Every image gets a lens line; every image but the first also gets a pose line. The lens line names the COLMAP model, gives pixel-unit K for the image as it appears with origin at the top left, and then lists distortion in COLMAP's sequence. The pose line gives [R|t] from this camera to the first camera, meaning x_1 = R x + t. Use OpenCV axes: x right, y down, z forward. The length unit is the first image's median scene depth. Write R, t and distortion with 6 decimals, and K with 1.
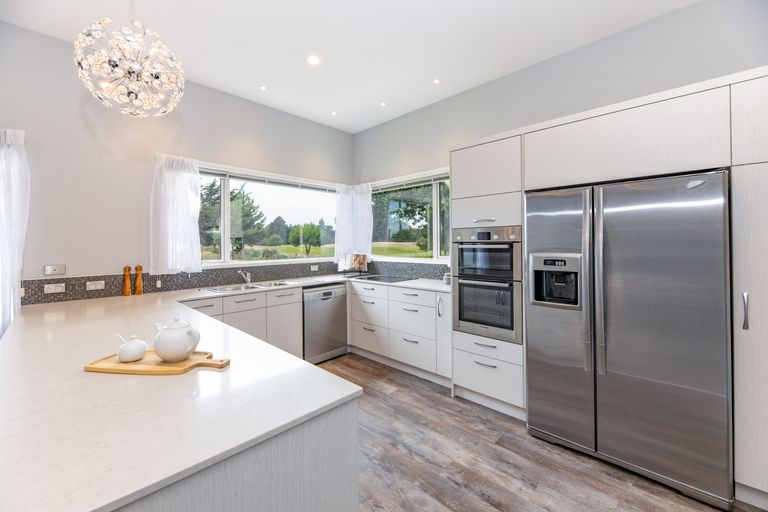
lens RADIAL K [[317.5, 0, 380.3], [0, 317.5, 247.6], [0, 0, 1]] dist [-0.000658, -0.000197]
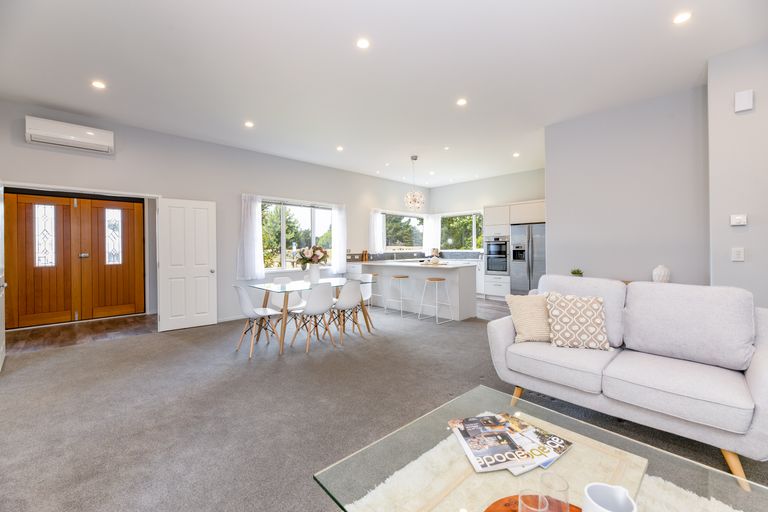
lens RADIAL K [[317.5, 0, 380.3], [0, 317.5, 247.6], [0, 0, 1]] dist [-0.000658, -0.000197]
pose [[0.998971, -0.001778, -0.045312, -0.542540], [0.001198, 0.999917, -0.012817, 0.068923], [0.045331, 0.012749, 0.998891, -1.753875]]
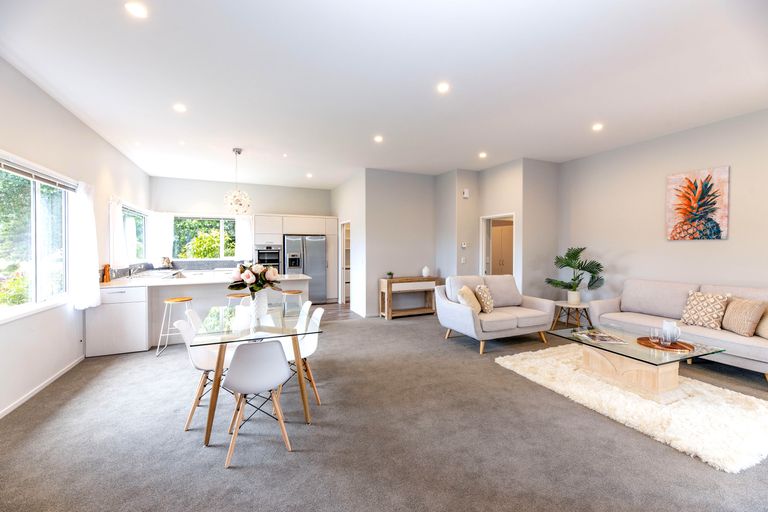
lens RADIAL K [[317.5, 0, 380.3], [0, 317.5, 247.6], [0, 0, 1]] dist [-0.000658, -0.000197]
pose [[0.366013, 0.003188, 0.930604, -1.877350], [0.008717, 0.999939, -0.006854, -0.008655], [-0.930569, 0.010621, 0.365962, -0.935772]]
